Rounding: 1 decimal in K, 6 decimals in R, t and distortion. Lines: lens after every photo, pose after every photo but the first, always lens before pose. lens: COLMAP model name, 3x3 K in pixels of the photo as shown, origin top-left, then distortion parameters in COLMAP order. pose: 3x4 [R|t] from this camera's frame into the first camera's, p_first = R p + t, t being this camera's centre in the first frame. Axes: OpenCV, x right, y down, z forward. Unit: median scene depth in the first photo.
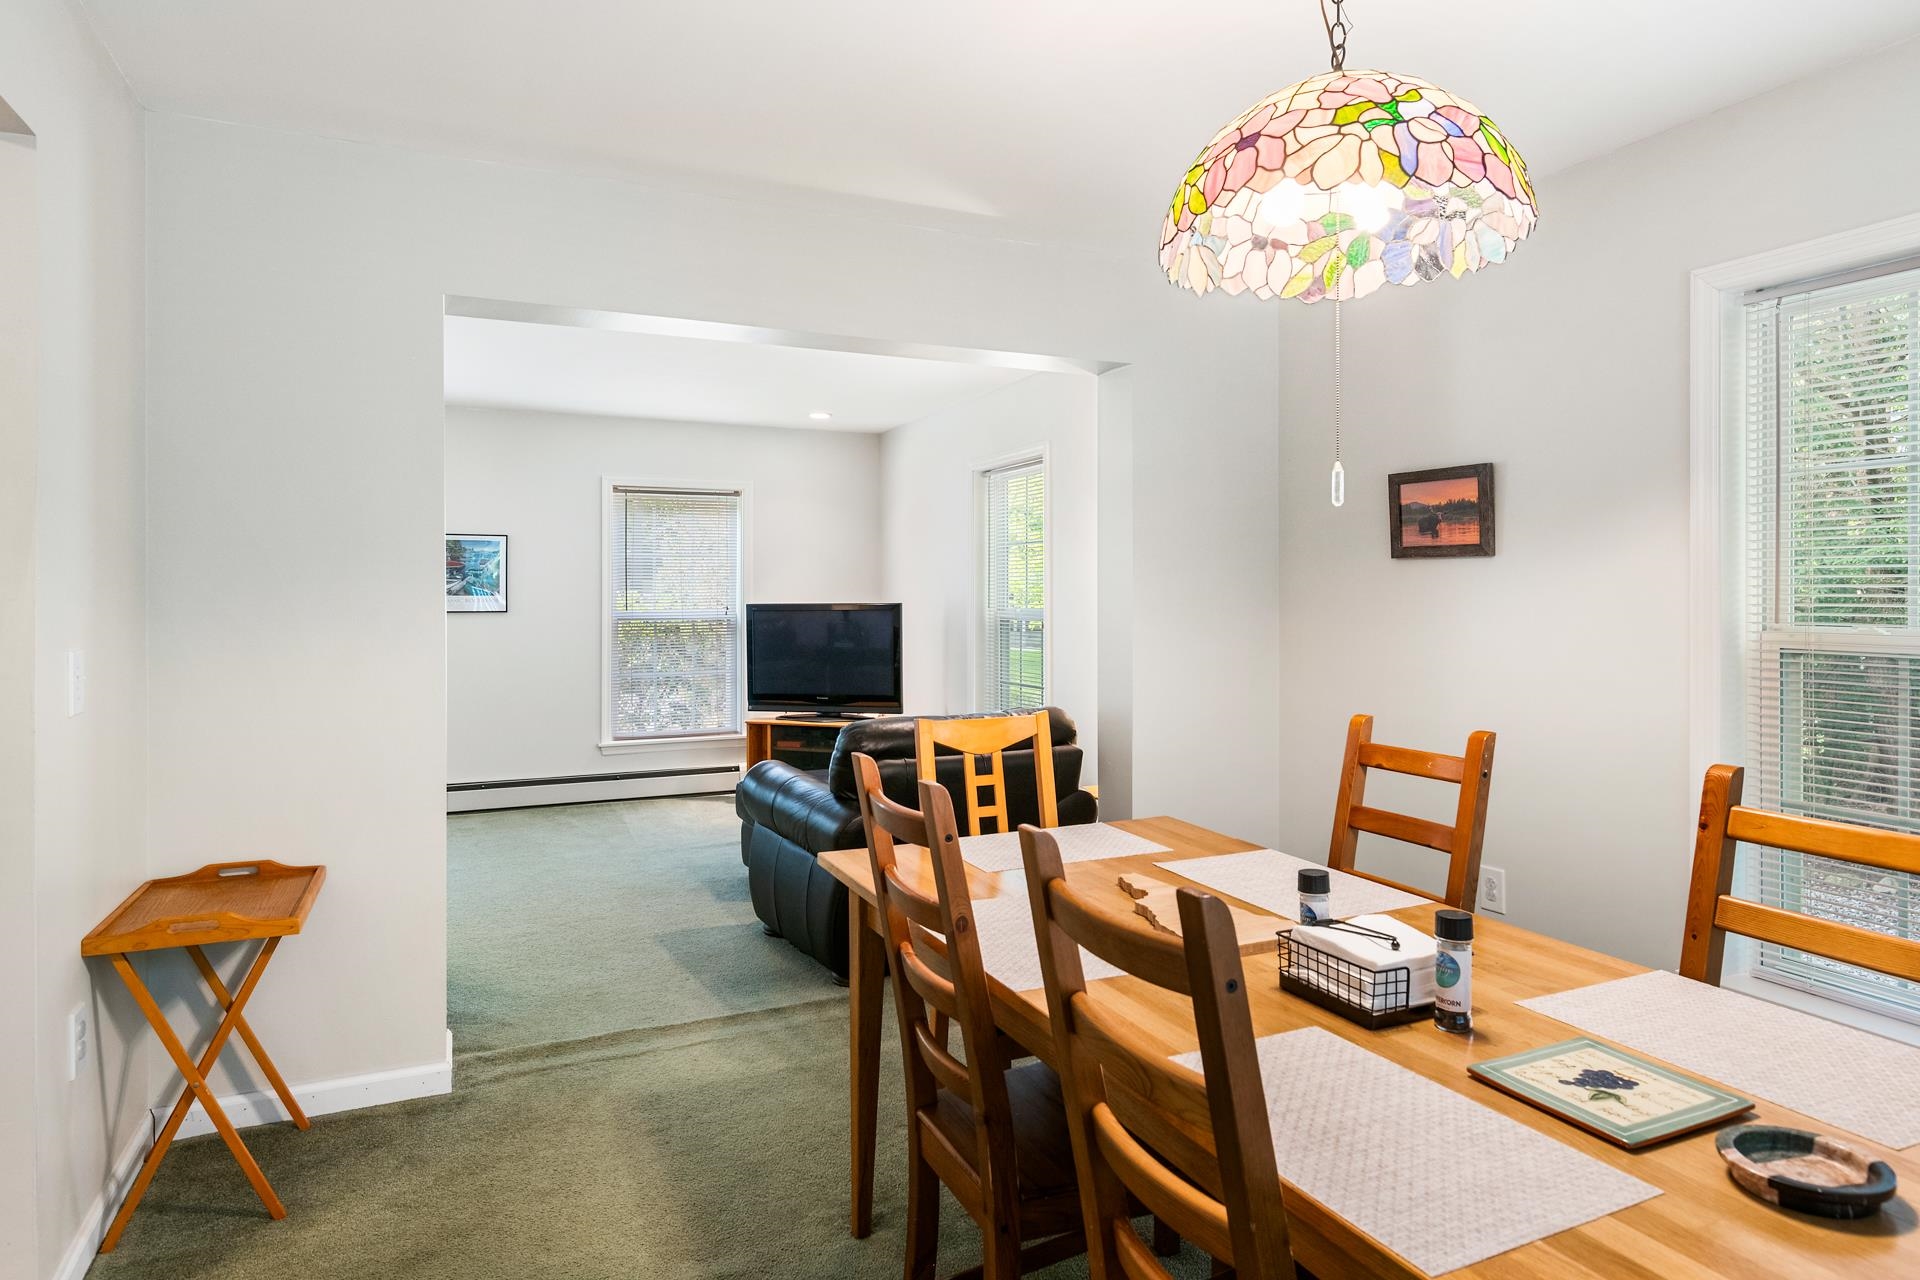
lens RADIAL K [[1107.4, 0, 964.9], [0, 1107.4, 627.3], [0, 0, 1]] dist [0.000204, 0.000643]
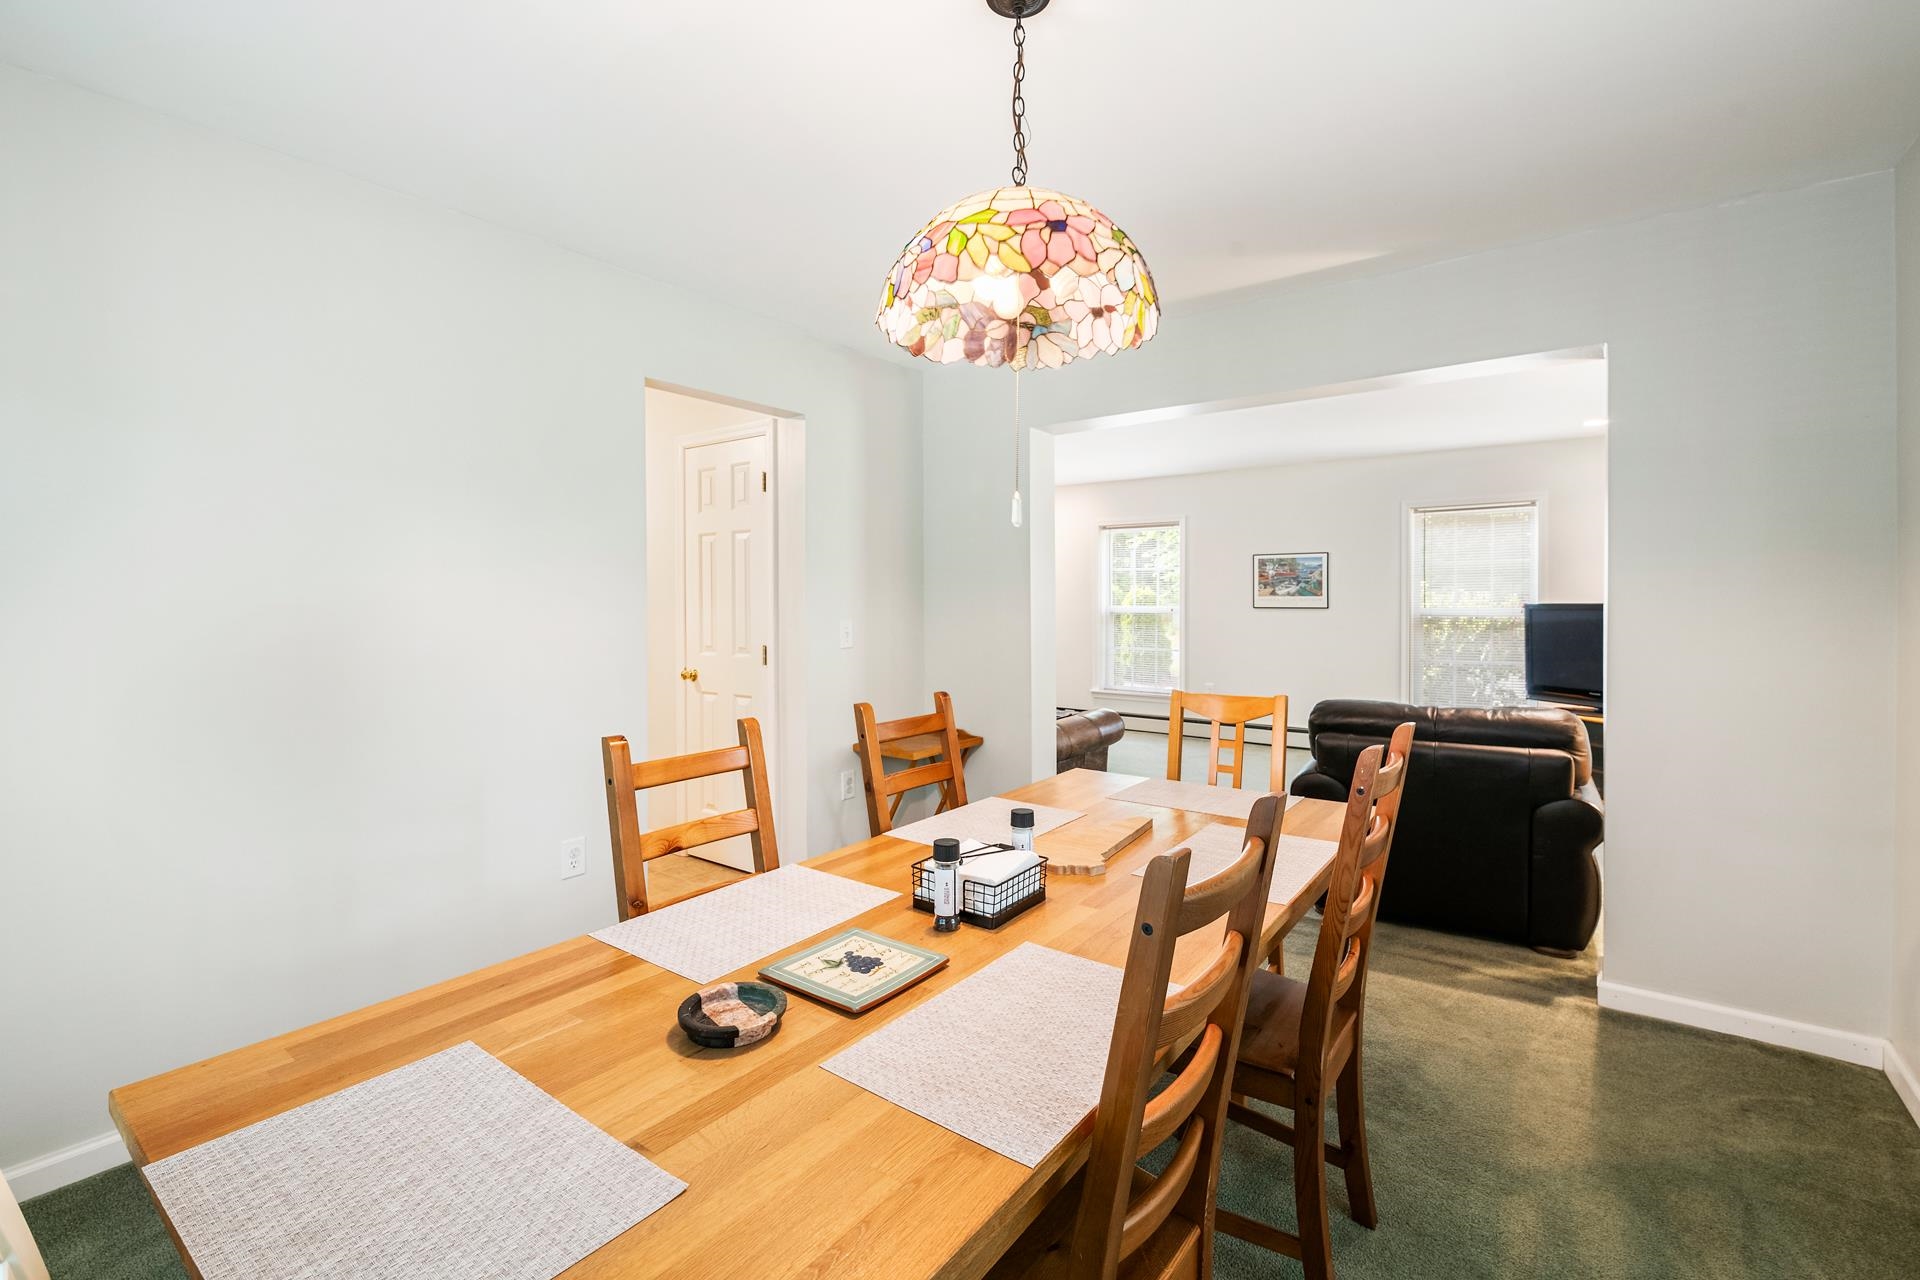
lens RADIAL K [[847.4, 0, 970.7], [0, 847.4, 605.3], [0, 0, 1]] dist [-0.001183, -0.003604]
pose [[0.478138, 0.007786, -0.878250, 1.033762], [-0.024620, 0.999687, -0.004542, -0.009494], [0.877940, 0.023794, 0.478180, 0.423997]]
